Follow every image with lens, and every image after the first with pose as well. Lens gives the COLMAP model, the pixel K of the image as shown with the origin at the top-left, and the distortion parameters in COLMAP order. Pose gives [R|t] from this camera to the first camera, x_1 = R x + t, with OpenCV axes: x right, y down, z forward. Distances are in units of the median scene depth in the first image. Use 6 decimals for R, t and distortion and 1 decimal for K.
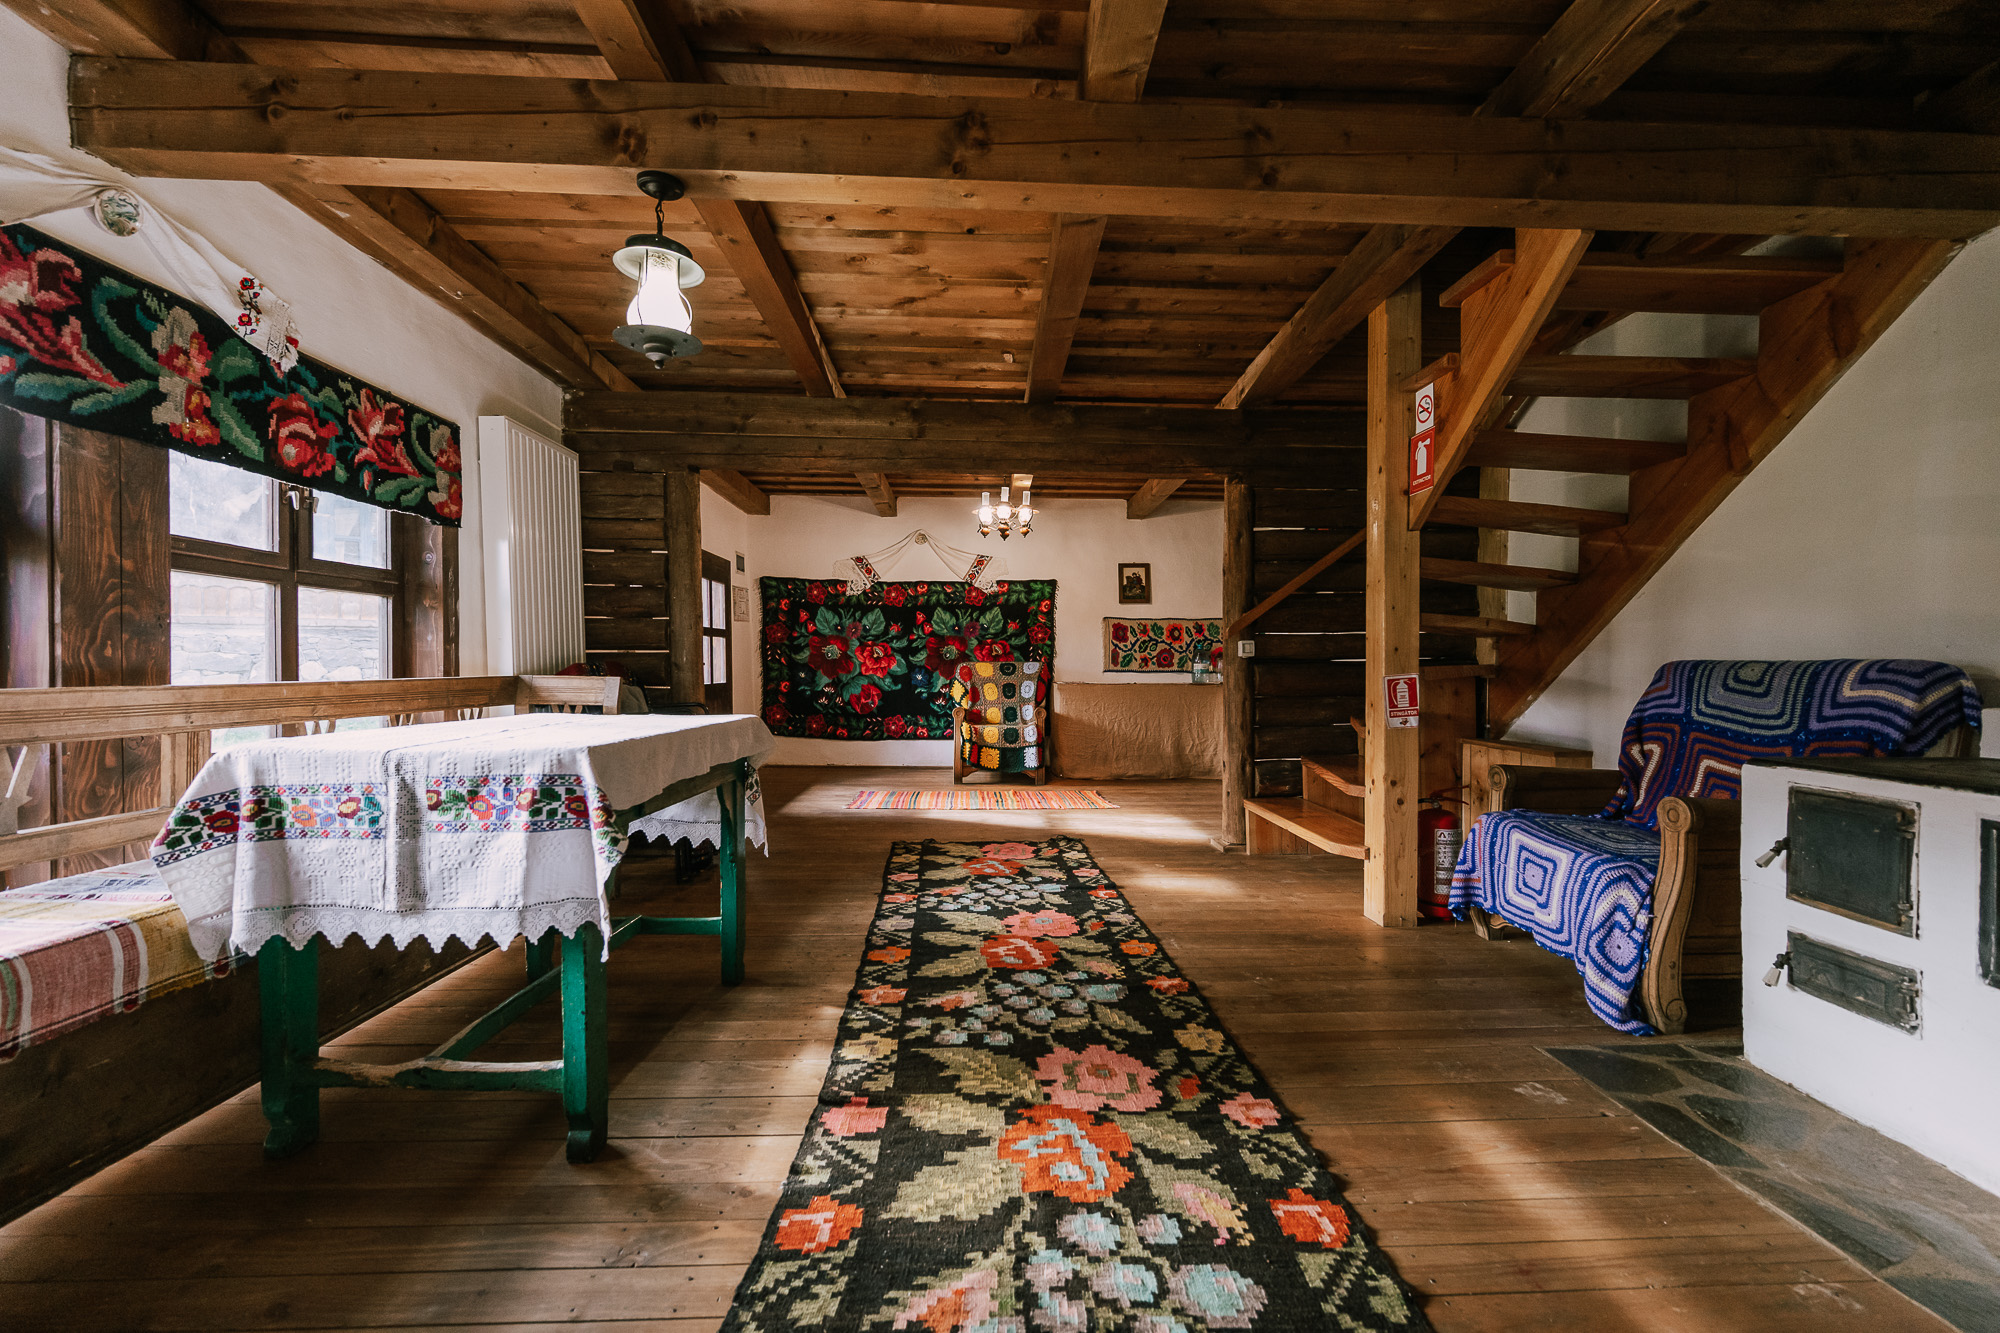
lens RADIAL K [[782.9, 0, 1008.5], [0, 782.9, 670.8], [0, 0, 1]] dist [-0.001469, 0.000117]
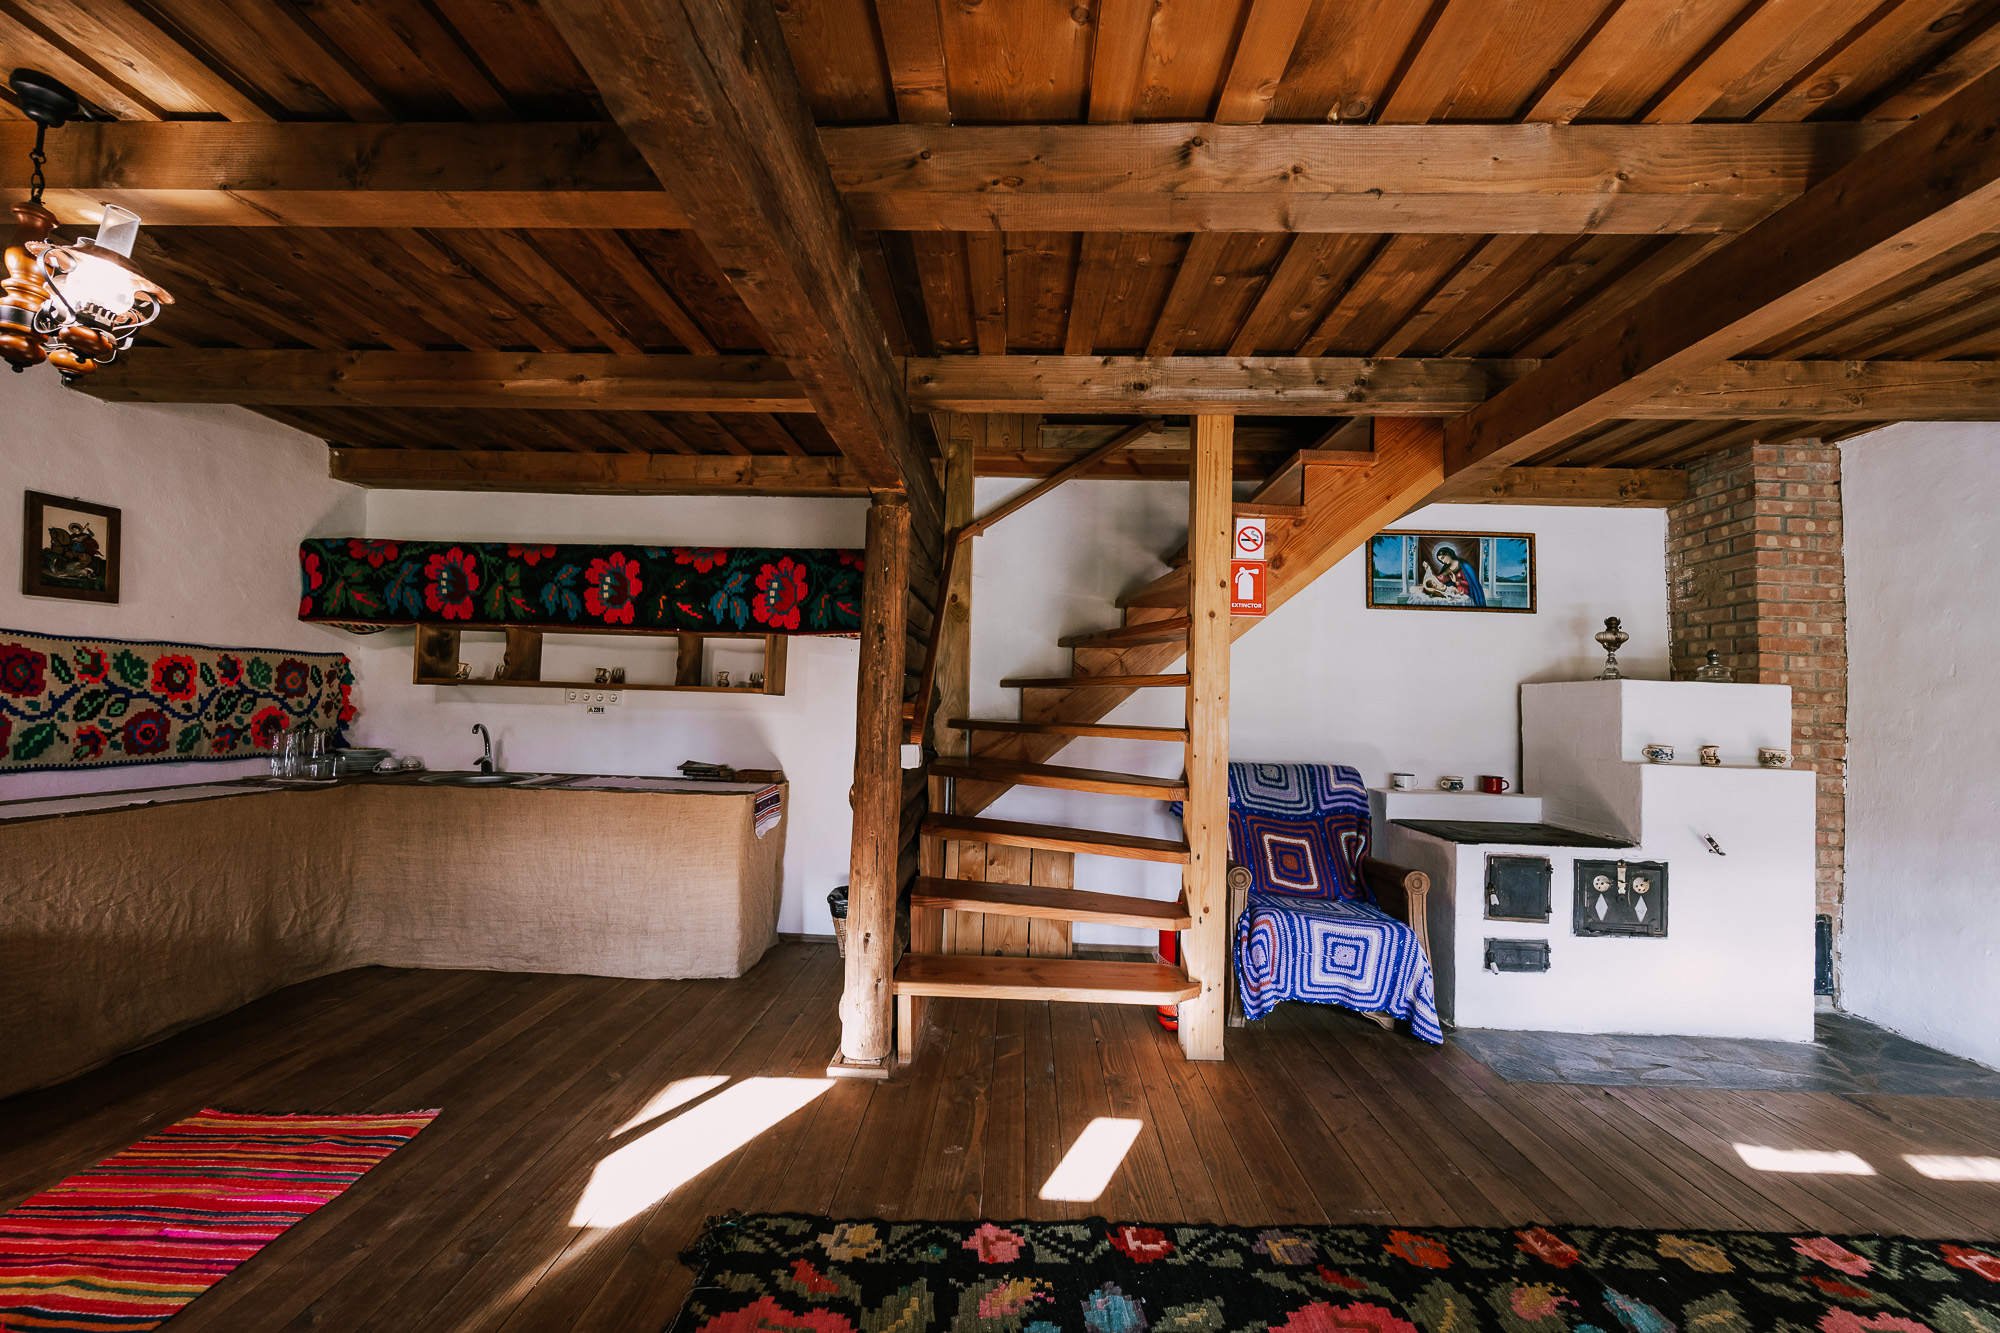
lens RADIAL K [[782.9, 0, 1001.8], [0, 782.9, 671.0], [0, 0, 1]] dist [-0.001469, 0.000117]
pose [[0.065388, 0.036204, 0.997203, -0.528303], [-0.020619, 0.999177, -0.034924, -0.114395], [-0.997647, -0.018278, 0.066081, 1.259600]]
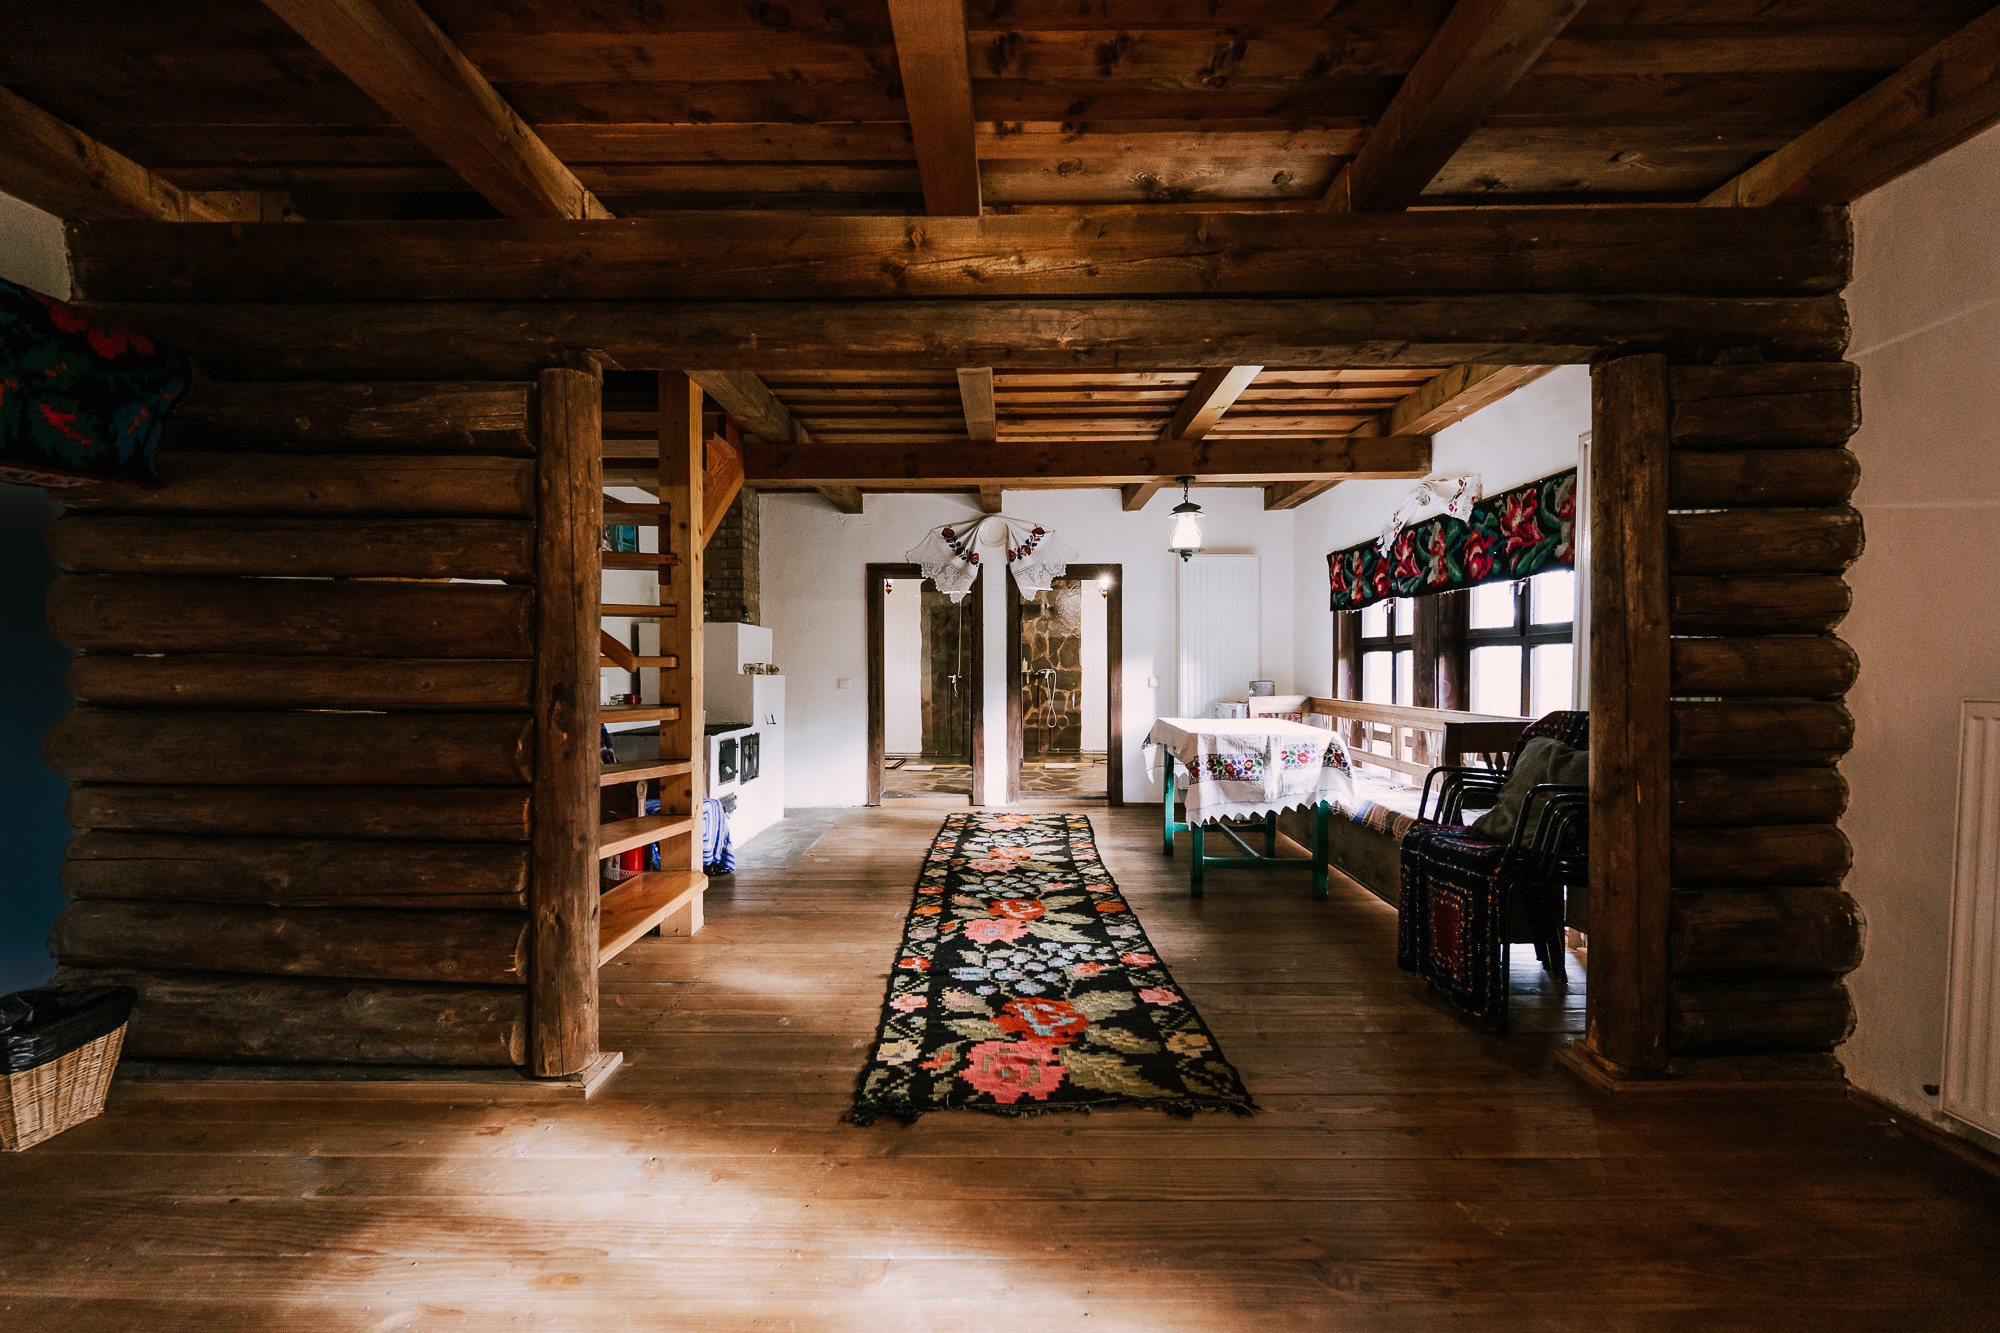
lens RADIAL K [[782.9, 0, 1004.1], [0, 782.9, 670.8], [0, 0, 1]] dist [-0.001469, 0.000117]
pose [[-0.998724, -0.002429, 0.050438, -0.029393], [-0.001836, 0.999929, 0.011805, -0.071147], [-0.050463, 0.011697, -0.998657, 2.215181]]
